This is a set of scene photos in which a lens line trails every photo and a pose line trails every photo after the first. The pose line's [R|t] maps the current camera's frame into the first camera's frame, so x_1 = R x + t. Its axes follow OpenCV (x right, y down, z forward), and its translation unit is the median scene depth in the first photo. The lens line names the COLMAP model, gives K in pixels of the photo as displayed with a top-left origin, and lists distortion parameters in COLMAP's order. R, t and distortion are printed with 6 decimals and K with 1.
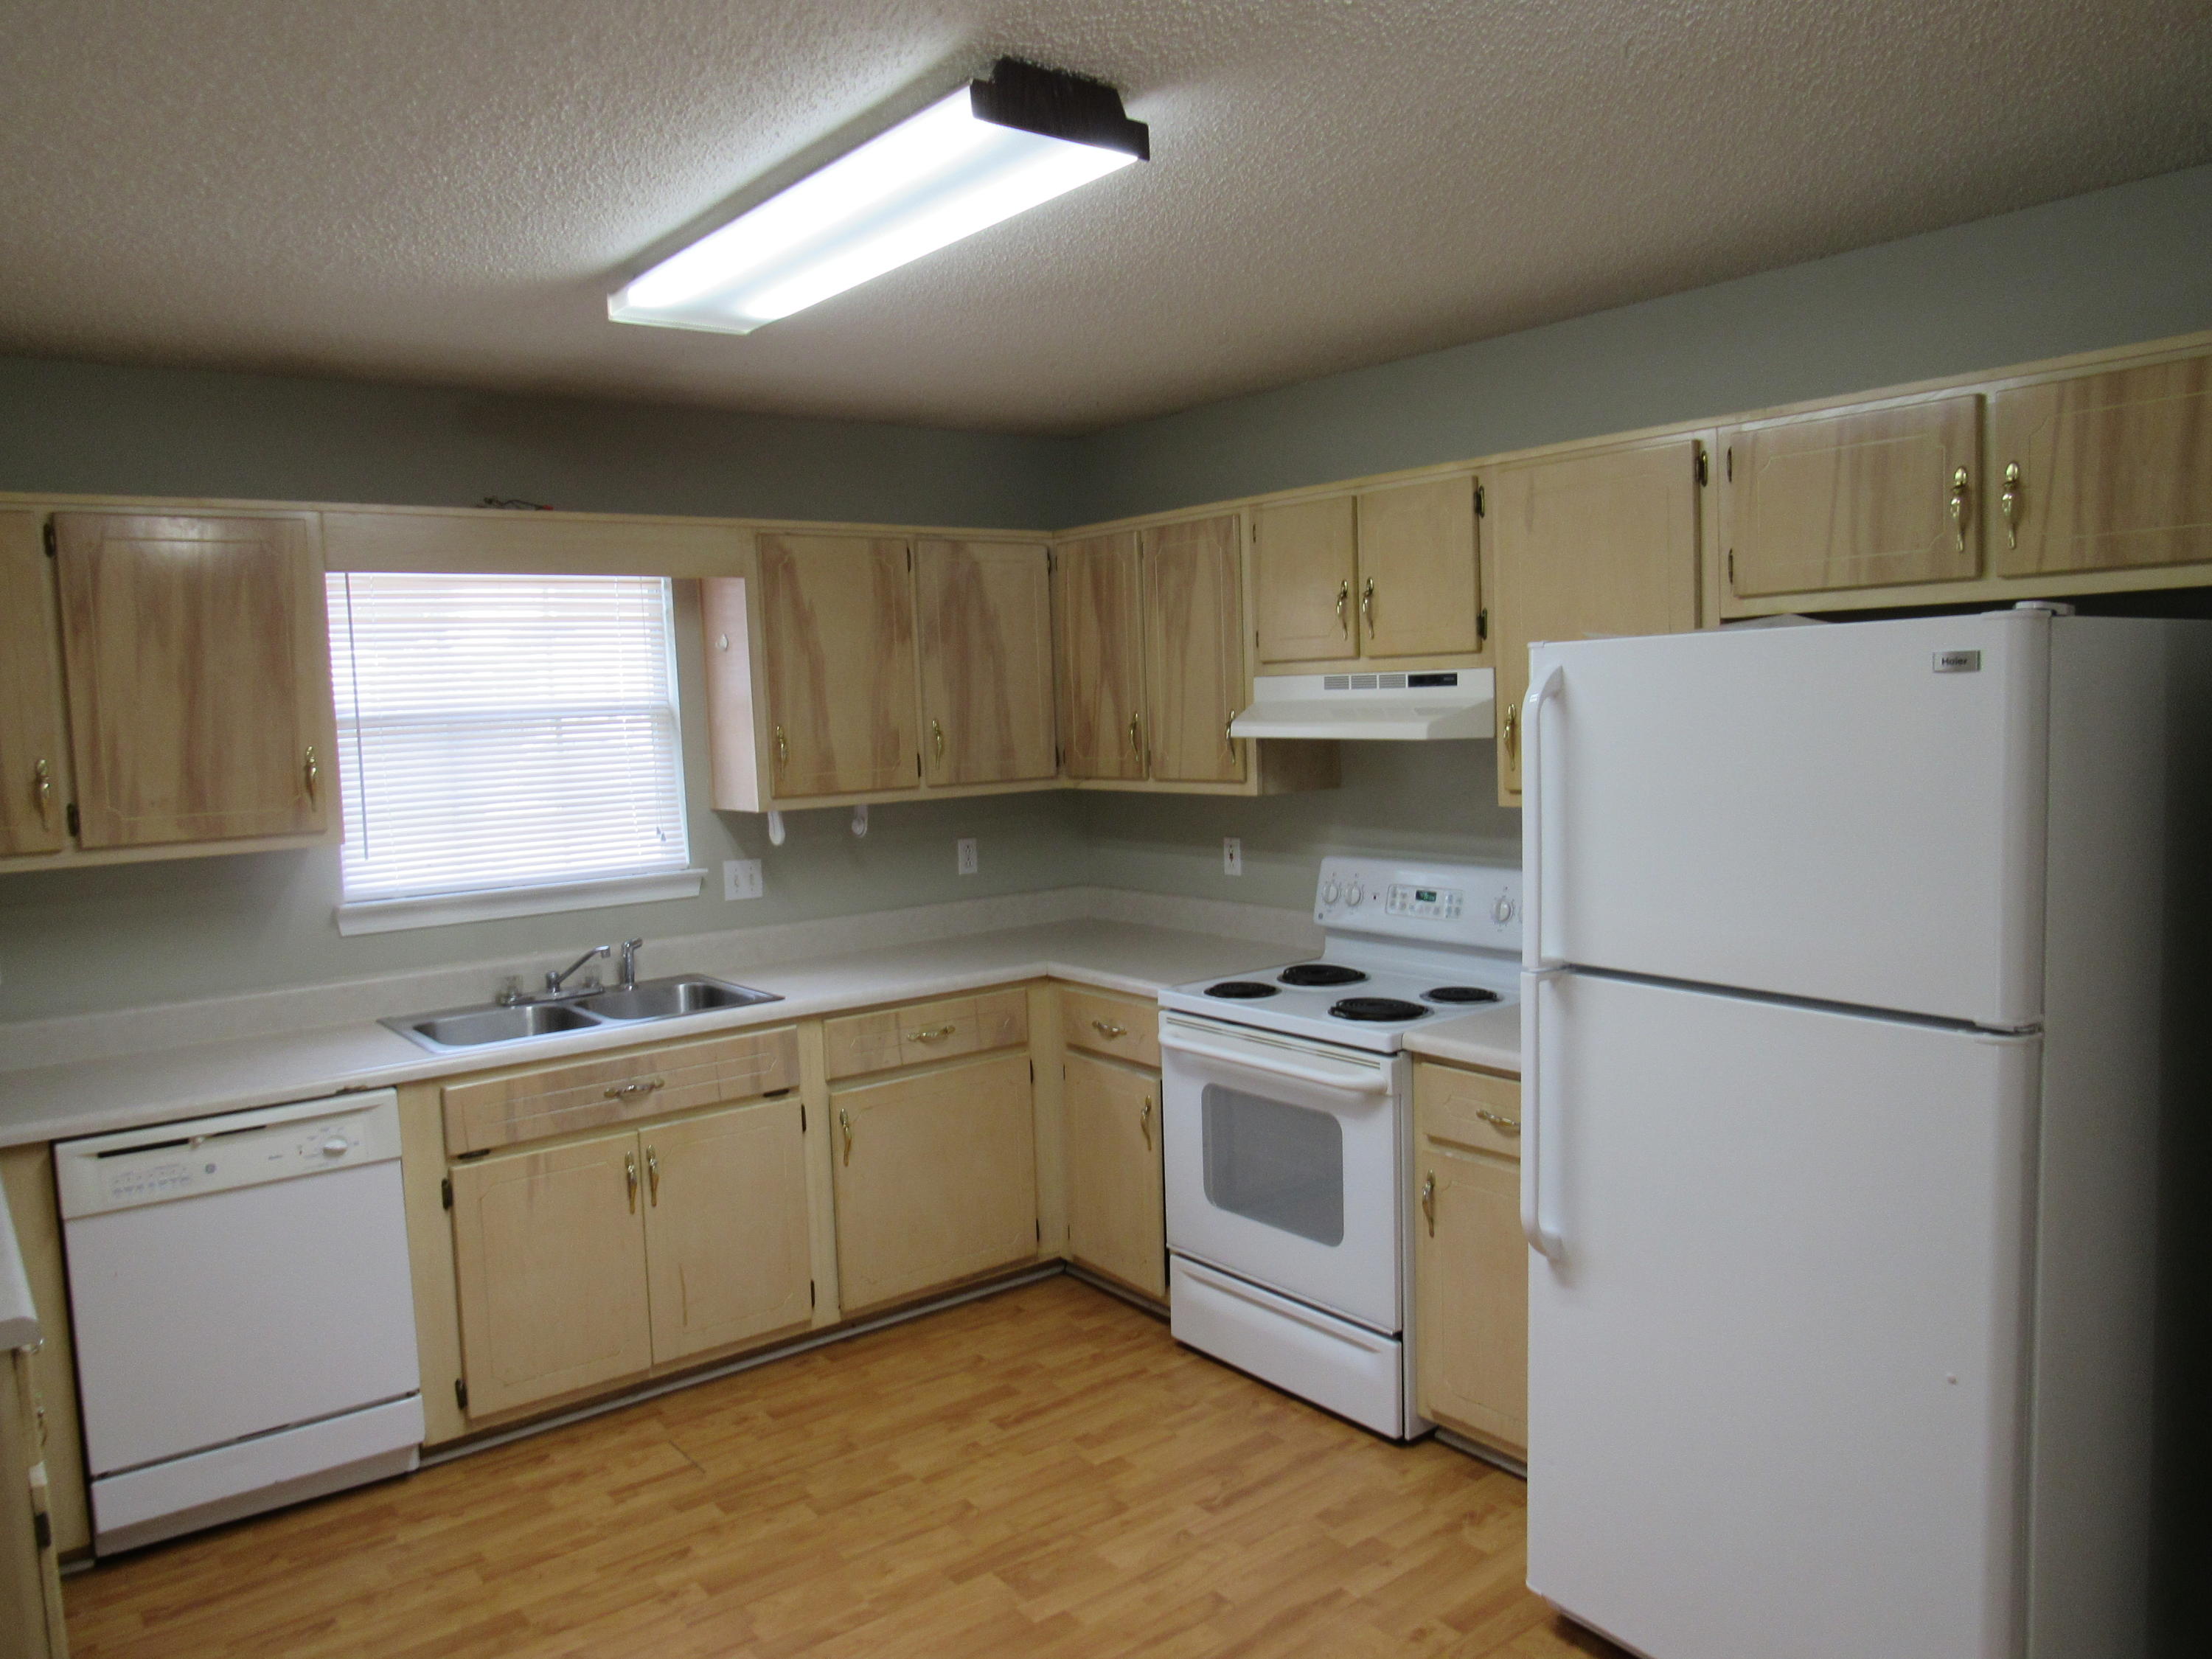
lens RADIAL K [[1584.1, 0, 1094.4], [0, 1584.1, 840.0], [0, 0, 1]] dist [-0.025185, 0.003492]
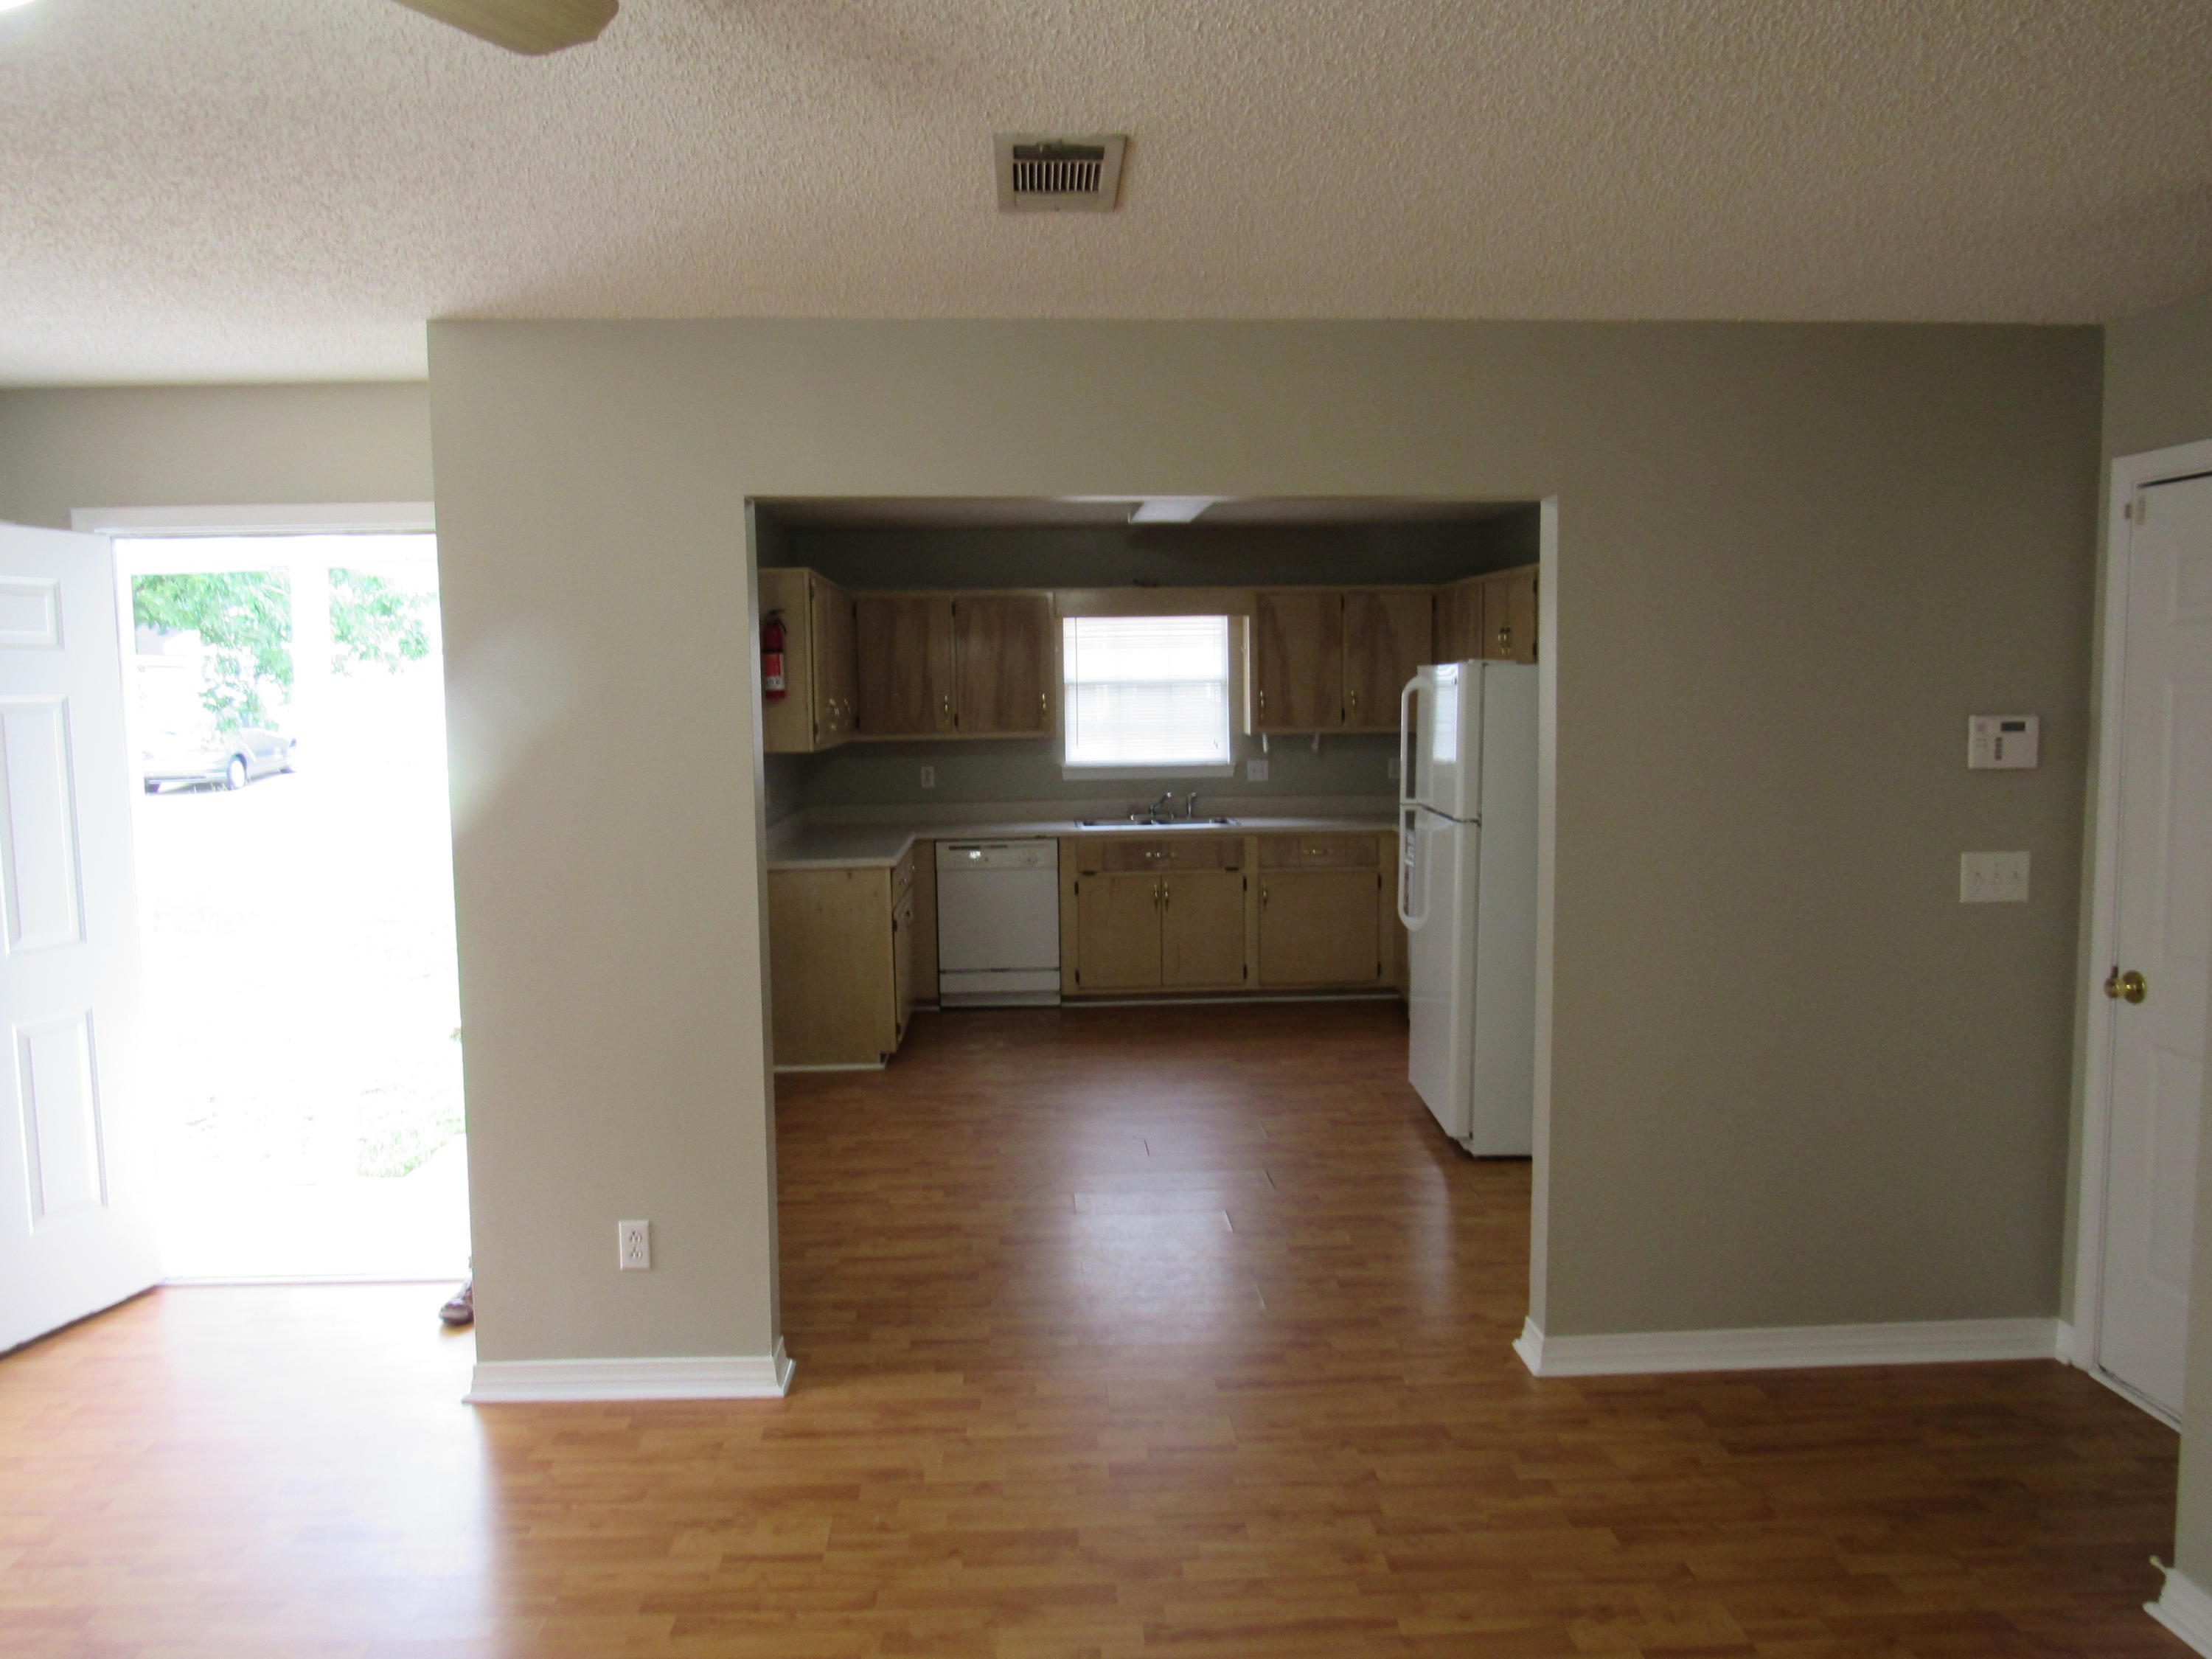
lens RADIAL K [[1584.1, 0, 1094.4], [0, 1584.1, 840.0], [0, 0, 1]] dist [-0.025185, 0.003492]
pose [[0.820102, 0.082949, -0.566173, 0.878668], [-0.066861, 0.996551, 0.049154, 0.034829], [0.568298, -0.002456, 0.822819, -0.861114]]
